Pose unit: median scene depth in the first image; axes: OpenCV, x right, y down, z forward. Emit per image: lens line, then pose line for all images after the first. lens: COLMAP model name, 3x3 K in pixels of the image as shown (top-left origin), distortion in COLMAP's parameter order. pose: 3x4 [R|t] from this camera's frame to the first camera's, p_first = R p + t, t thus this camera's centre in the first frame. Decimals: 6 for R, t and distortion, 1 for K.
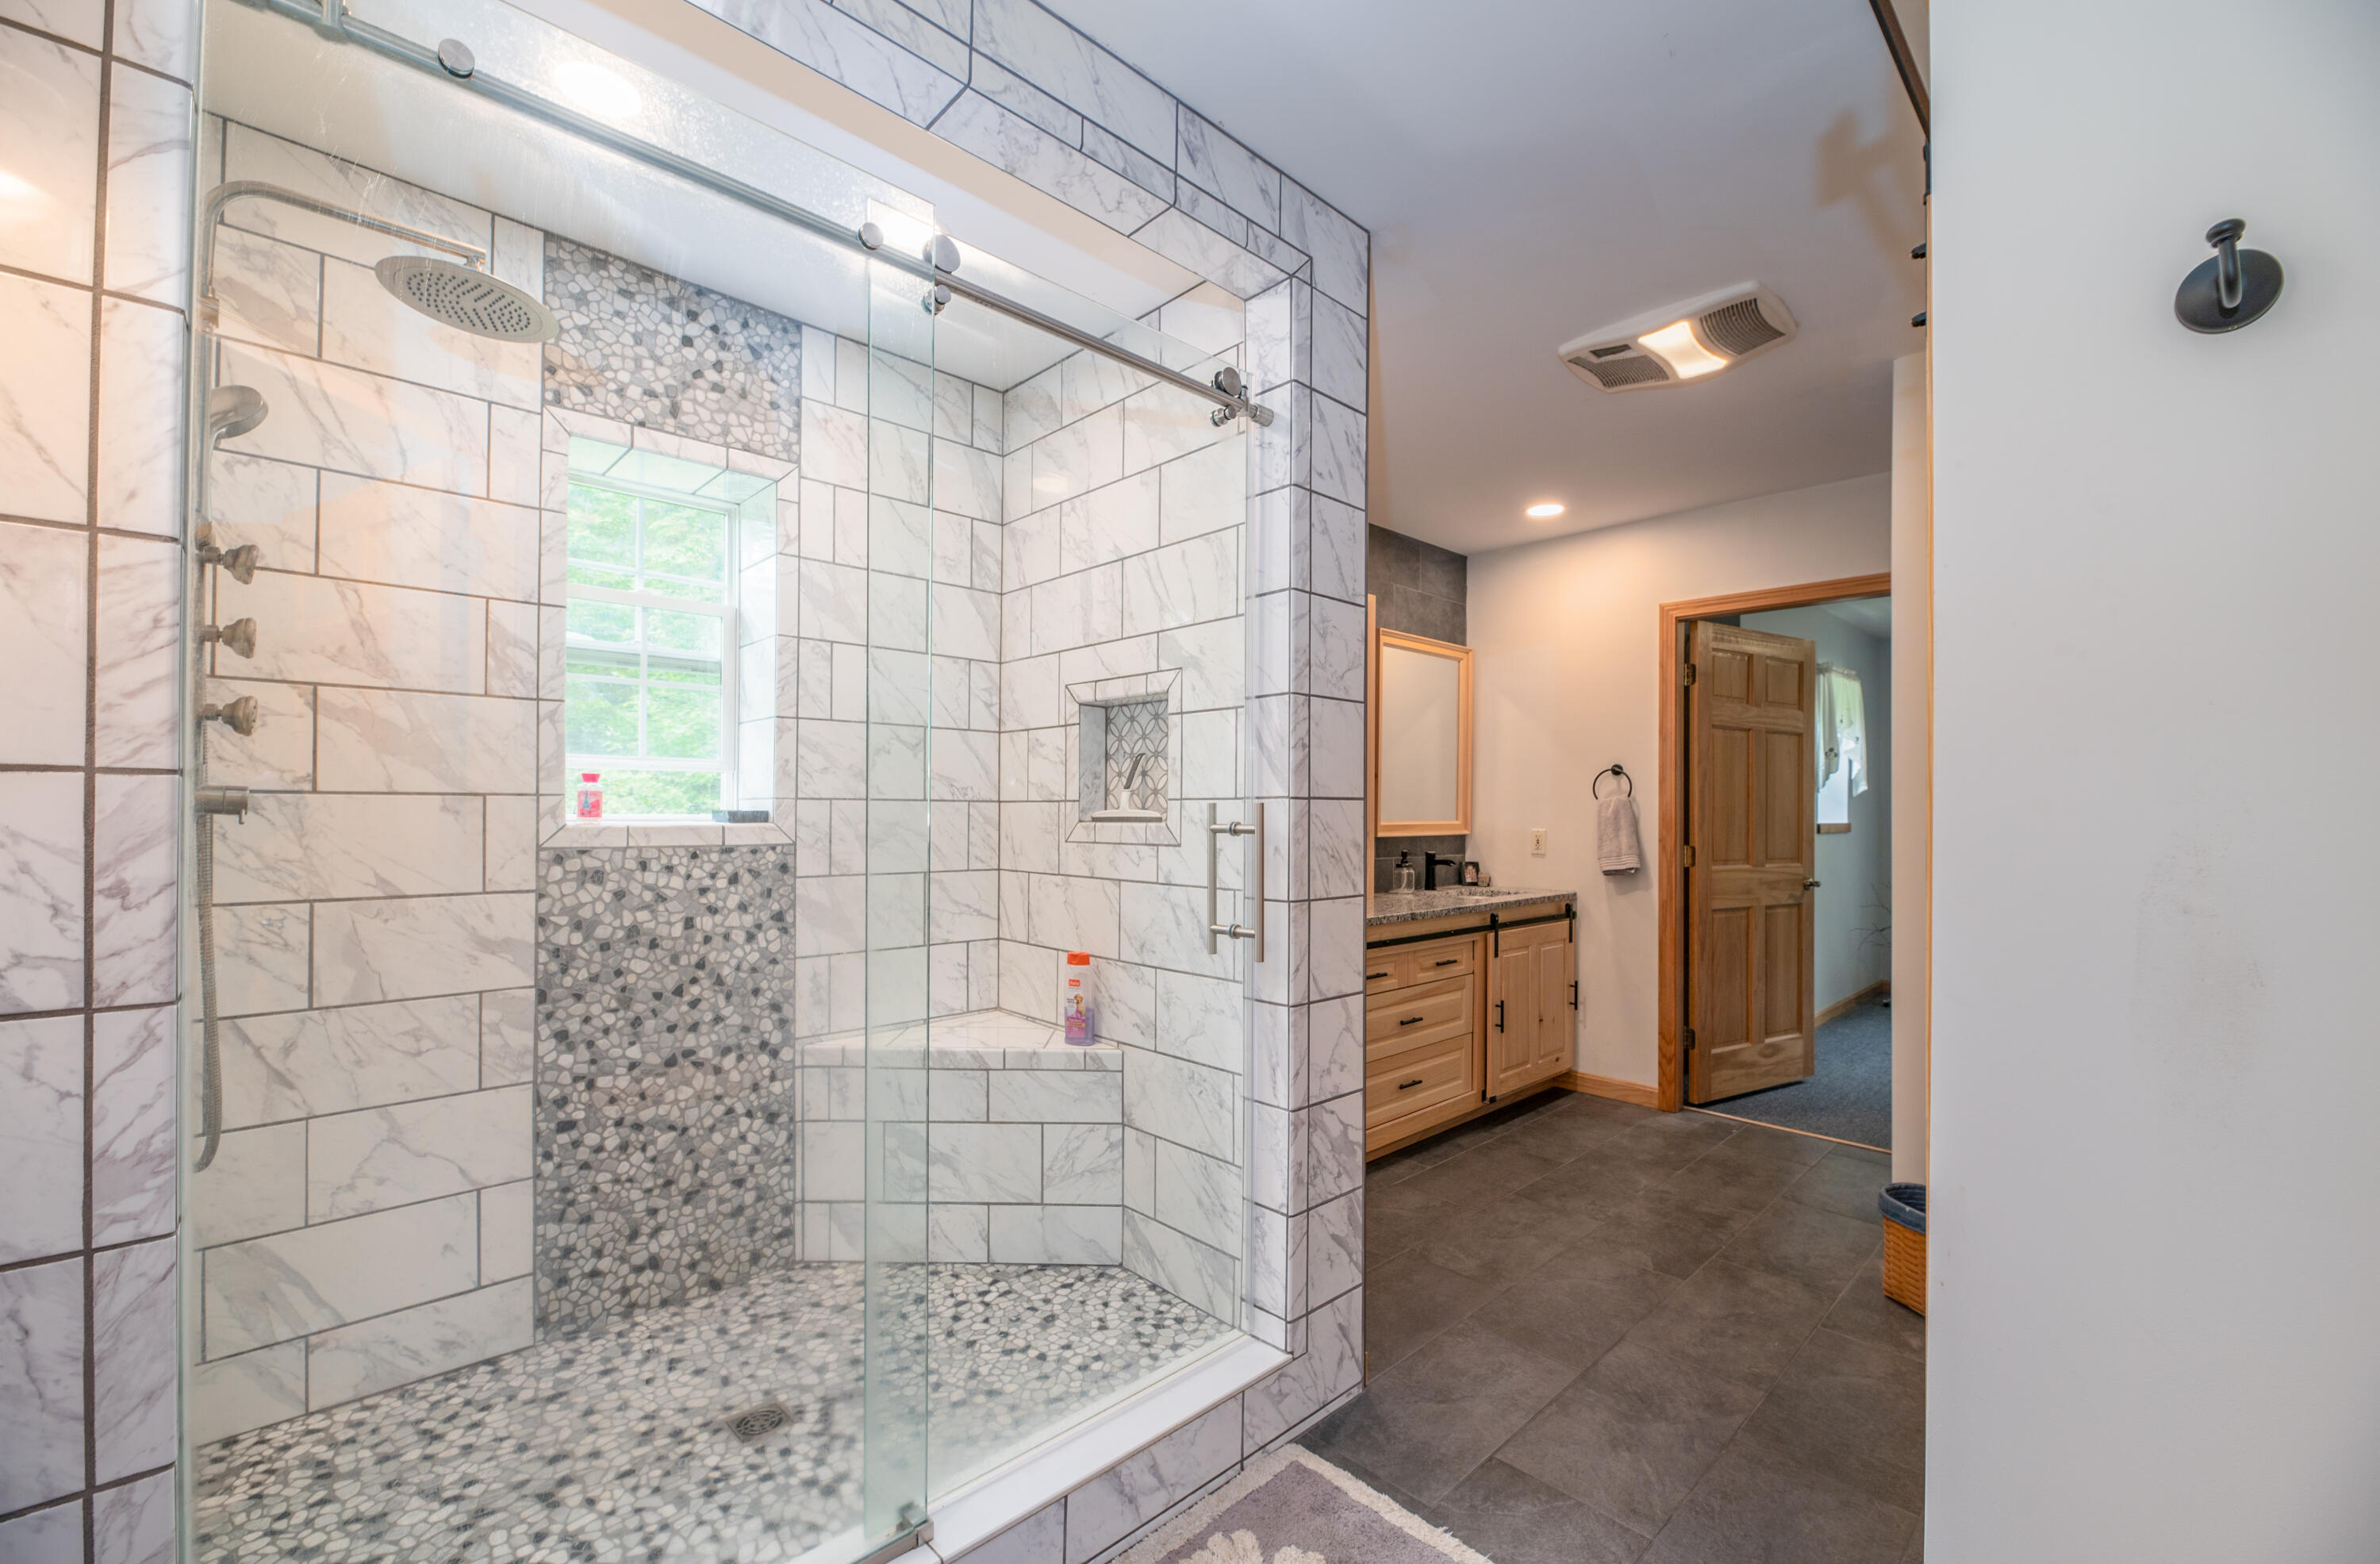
lens RADIAL K [[970.4, 0, 1185.5], [0, 970.4, 792.8], [0, 0, 1]] dist [0.000685, 0.000043]
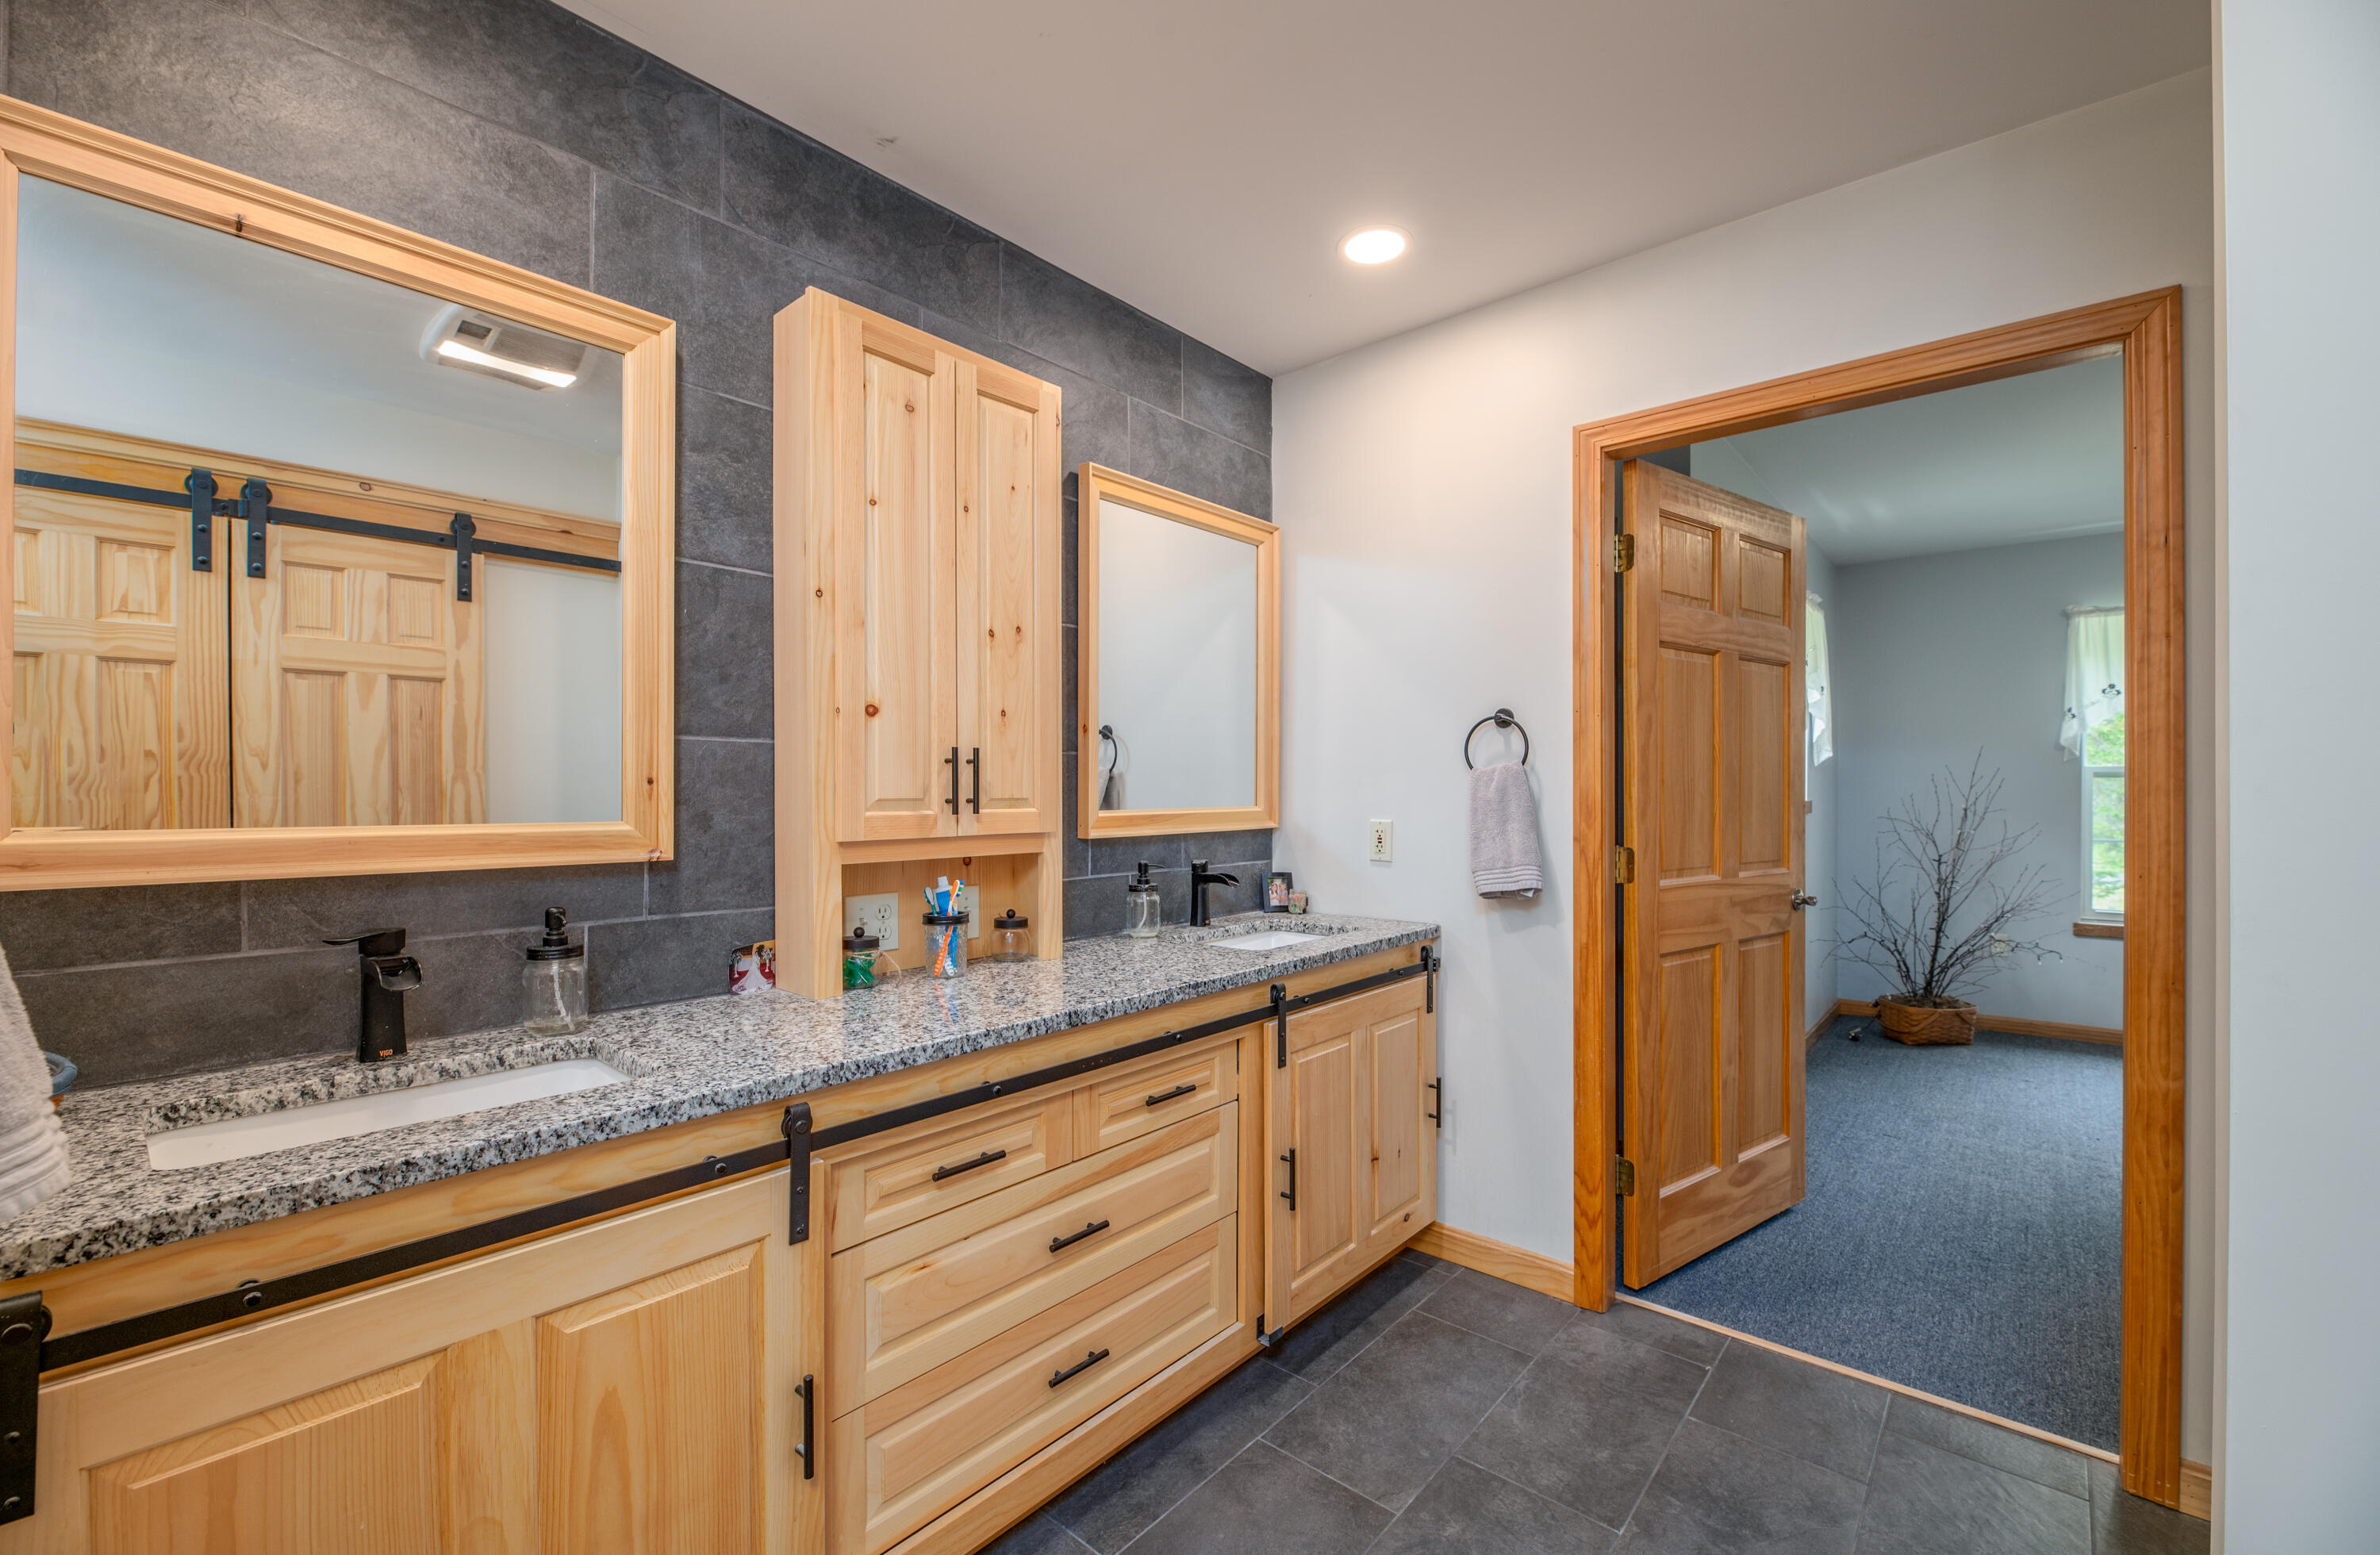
lens RADIAL K [[995.2, 0, 1190.0], [0, 995.2, 777.5], [0, 0, 1]] dist [-0.001113, -0.000099]
pose [[0.995448, -0.007597, 0.095000, 0.198709], [0.006865, 0.999944, 0.008035, 0.006137], [-0.095056, -0.007346, 0.995445, 0.420046]]
